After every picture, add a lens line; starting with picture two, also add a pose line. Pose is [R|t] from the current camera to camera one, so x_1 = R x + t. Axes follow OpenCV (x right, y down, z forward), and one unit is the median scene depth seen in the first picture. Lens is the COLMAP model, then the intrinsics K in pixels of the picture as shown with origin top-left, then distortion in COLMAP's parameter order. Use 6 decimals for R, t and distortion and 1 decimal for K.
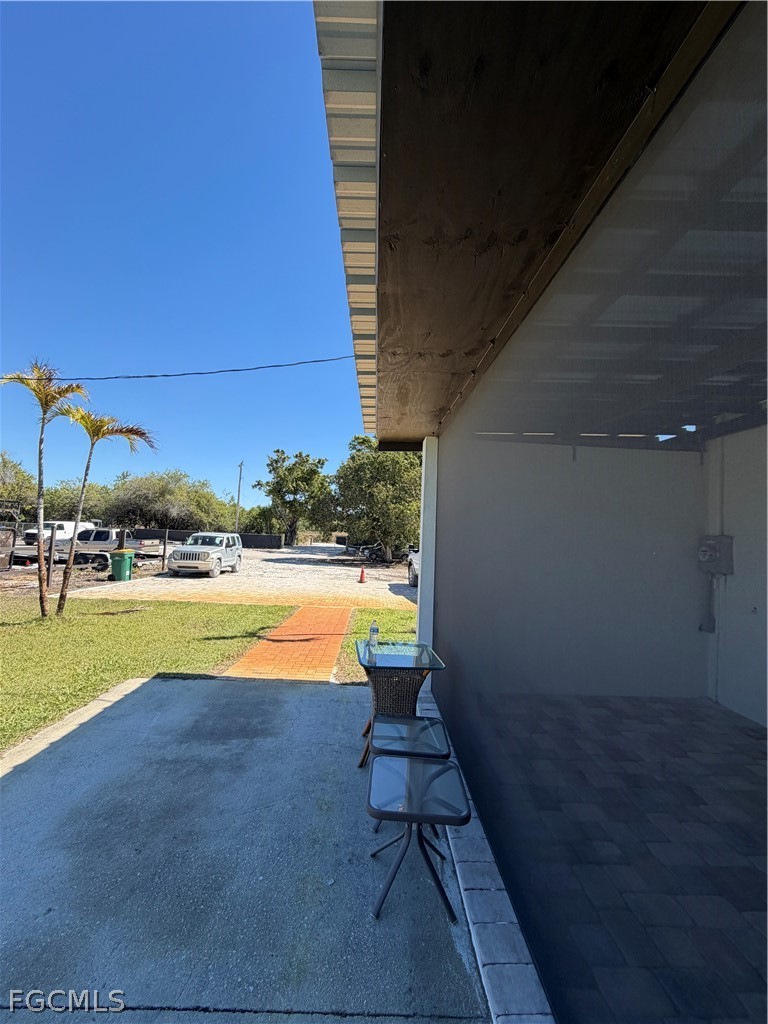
lens RADIAL K [[406.5, 0, 380.9], [0, 406.5, 510.9], [0, 0, 1]] dist [-0.002164, 0.000098]
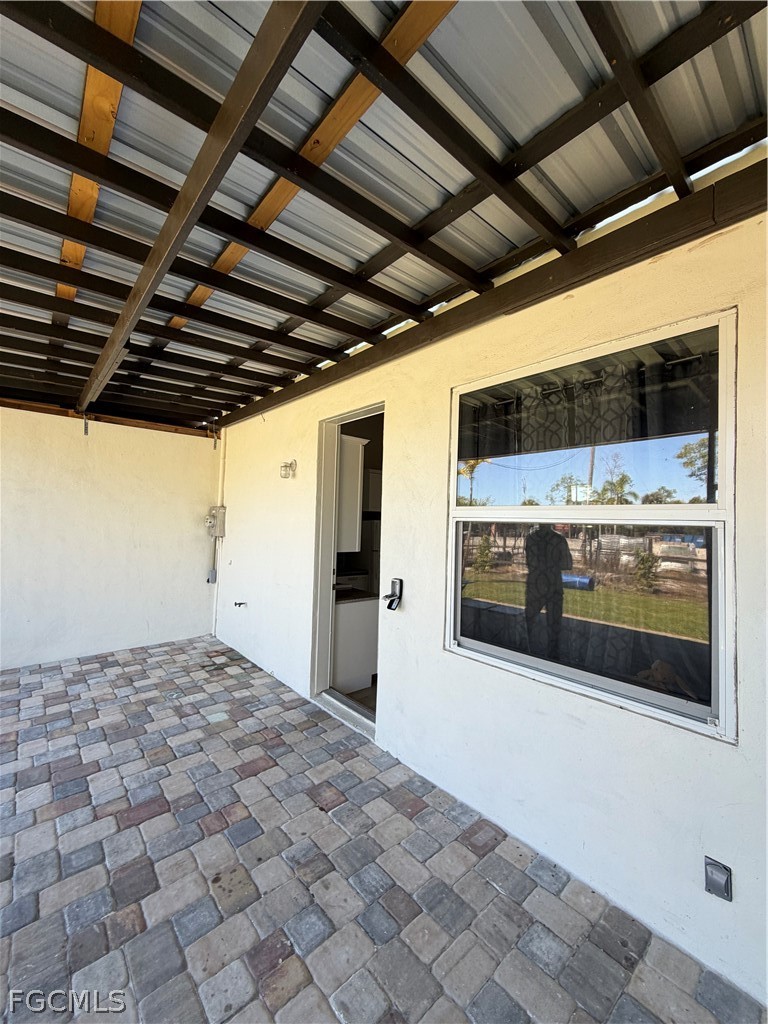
lens RADIAL K [[406.5, 0, 380.9], [0, 406.5, 510.9], [0, 0, 1]] dist [-0.002164, 0.000098]
pose [[0.764003, -0.009654, 0.645141, 0.390060], [-0.029868, 0.998287, 0.050309, -0.004373], [-0.644521, -0.057706, 0.762406, -0.283985]]
